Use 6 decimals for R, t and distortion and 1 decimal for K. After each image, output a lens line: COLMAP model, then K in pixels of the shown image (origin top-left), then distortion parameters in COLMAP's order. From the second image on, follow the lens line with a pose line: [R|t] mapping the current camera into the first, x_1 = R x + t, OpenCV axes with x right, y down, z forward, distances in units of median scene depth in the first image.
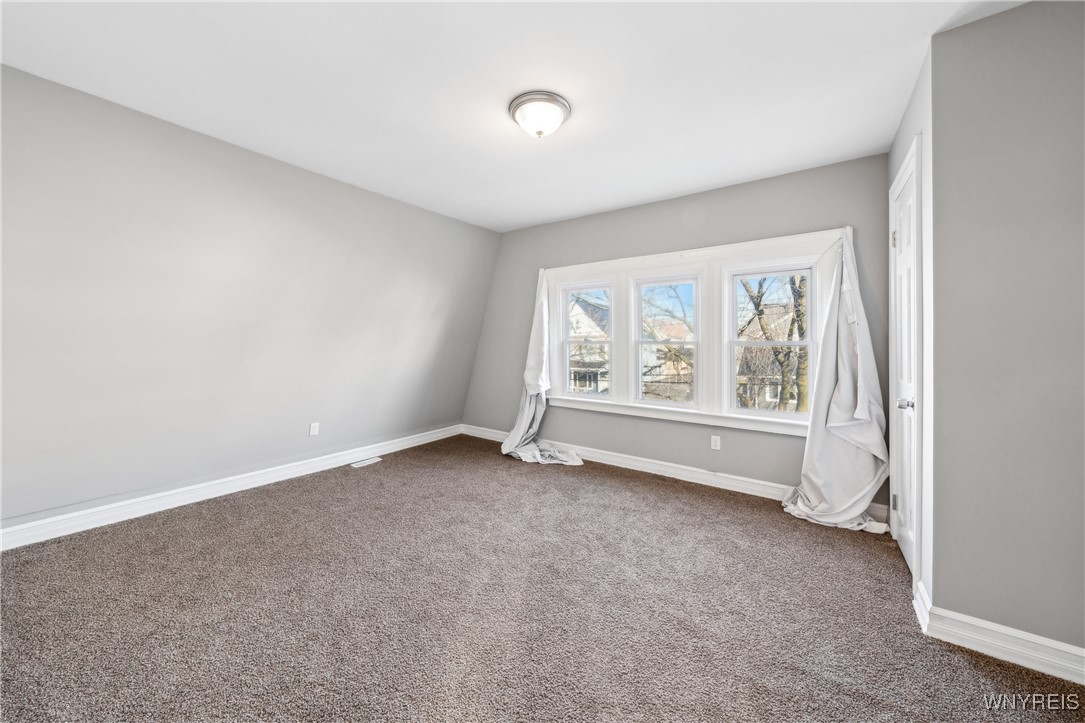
lens RADIAL K [[371.3, 0, 531.8], [0, 371.3, 351.0], [0, 0, 1]] dist [-0.001935, 0.000277]
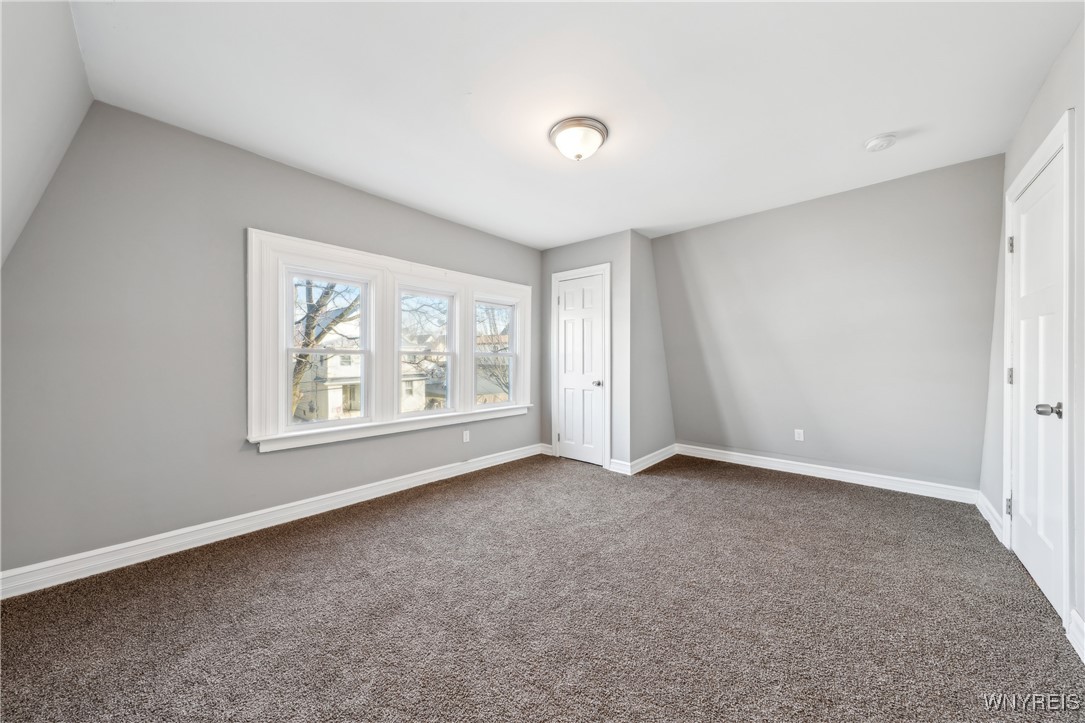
lens RADIAL K [[371.3, 0, 543.9], [0, 371.3, 355.9], [0, 0, 1]] dist [-0.001935, 0.000277]
pose [[0.087766, 0.005999, 0.996123, -0.720501], [0.002473, 0.999977, -0.006240, -0.004267], [-0.996138, 0.003011, 0.087749, 0.685447]]
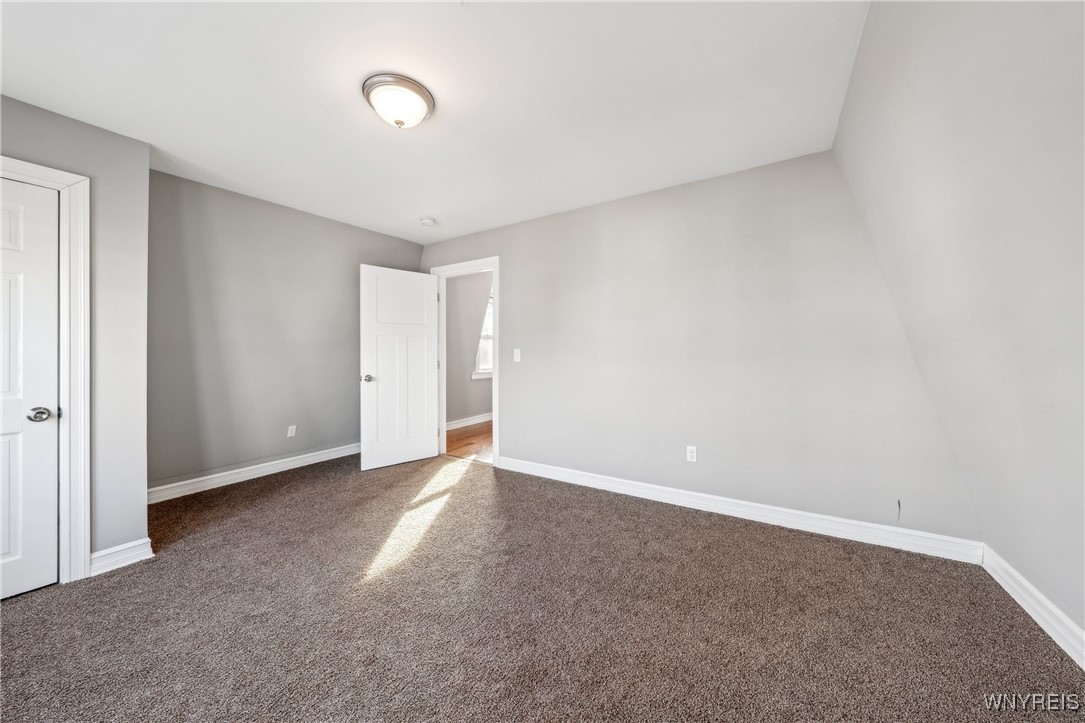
lens RADIAL K [[371.3, 0, 551.7], [0, 371.3, 352.9], [0, 0, 1]] dist [-0.001935, 0.000277]
pose [[-0.996295, 0.003891, -0.085918, -0.185295], [0.003309, 0.999971, 0.006909, -0.023104], [0.085942, 0.006599, -0.996278, 1.319585]]
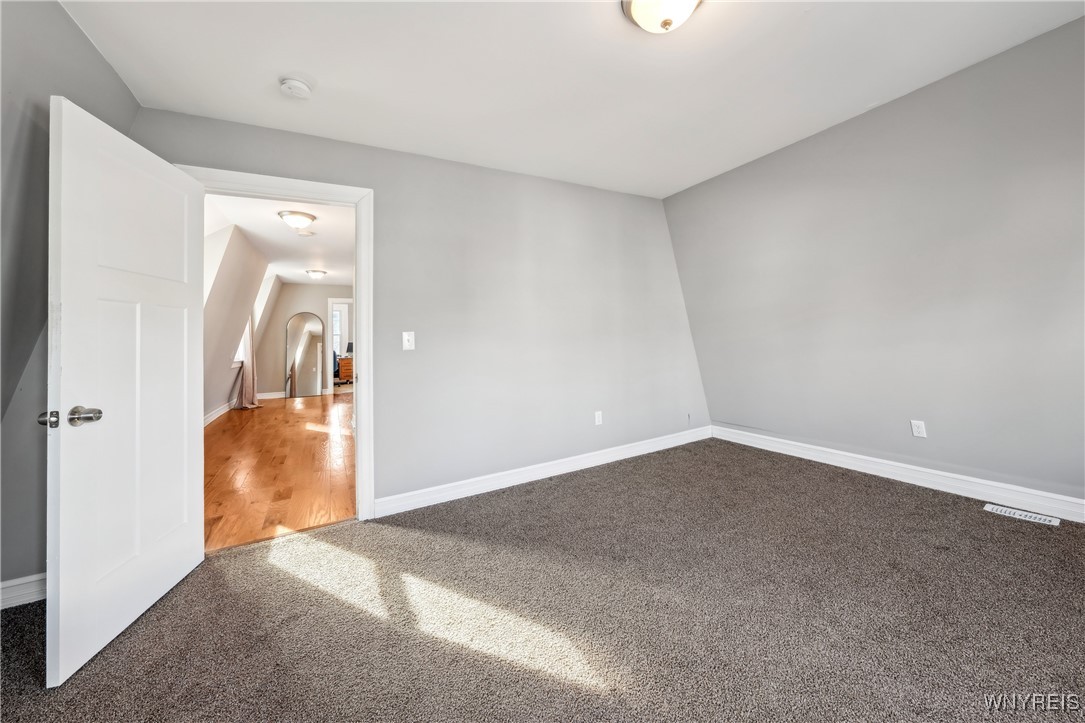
lens RADIAL K [[398.9, 0, 539.9], [0, 398.9, 319.2], [0, 0, 1]] dist [-0.009366, -0.000073]
pose [[-0.413732, -0.020150, -0.910176, 0.553870], [0.033012, 0.998766, -0.037117, -0.011948], [0.909800, -0.045403, -0.412556, 0.733918]]
